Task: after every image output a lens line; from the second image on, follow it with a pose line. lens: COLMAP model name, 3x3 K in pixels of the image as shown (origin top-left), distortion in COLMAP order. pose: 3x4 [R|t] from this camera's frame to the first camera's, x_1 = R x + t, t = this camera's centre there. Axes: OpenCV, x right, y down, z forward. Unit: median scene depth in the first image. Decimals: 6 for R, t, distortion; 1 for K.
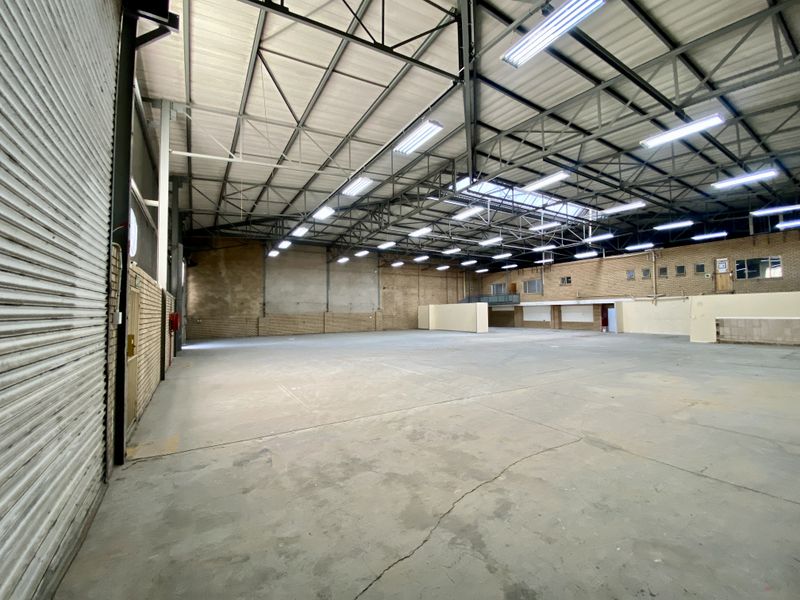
lens RADIAL K [[326.4, 0, 397.2], [0, 326.4, 296.6], [0, 0, 1]] dist [0.041562, -0.029698]
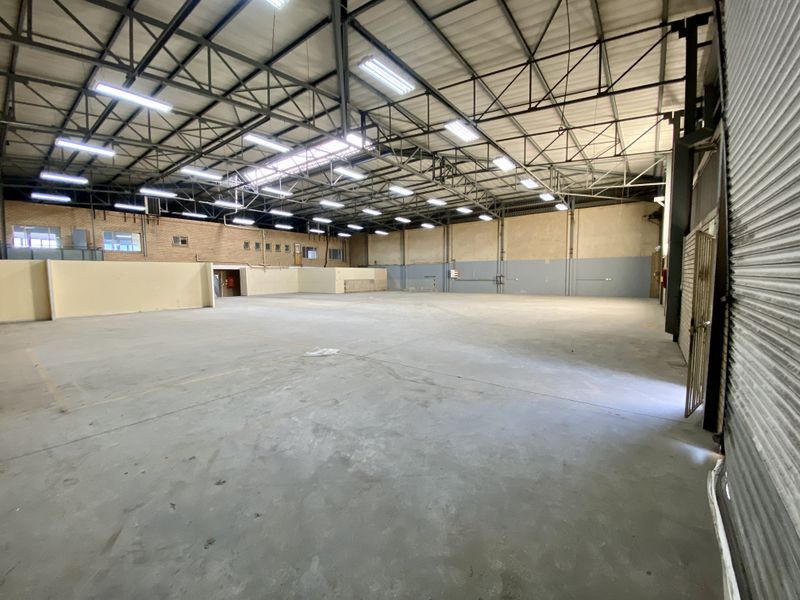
lens RADIAL K [[320.4, 0, 394.9], [0, 320.4, 301.1], [0, 0, 1]] dist [0.047252, -0.027187]
pose [[-0.360494, -0.060877, 0.930773, -0.594717], [-0.031380, 0.998095, 0.053127, 0.056710], [-0.932234, -0.010056, -0.361717, 1.004979]]
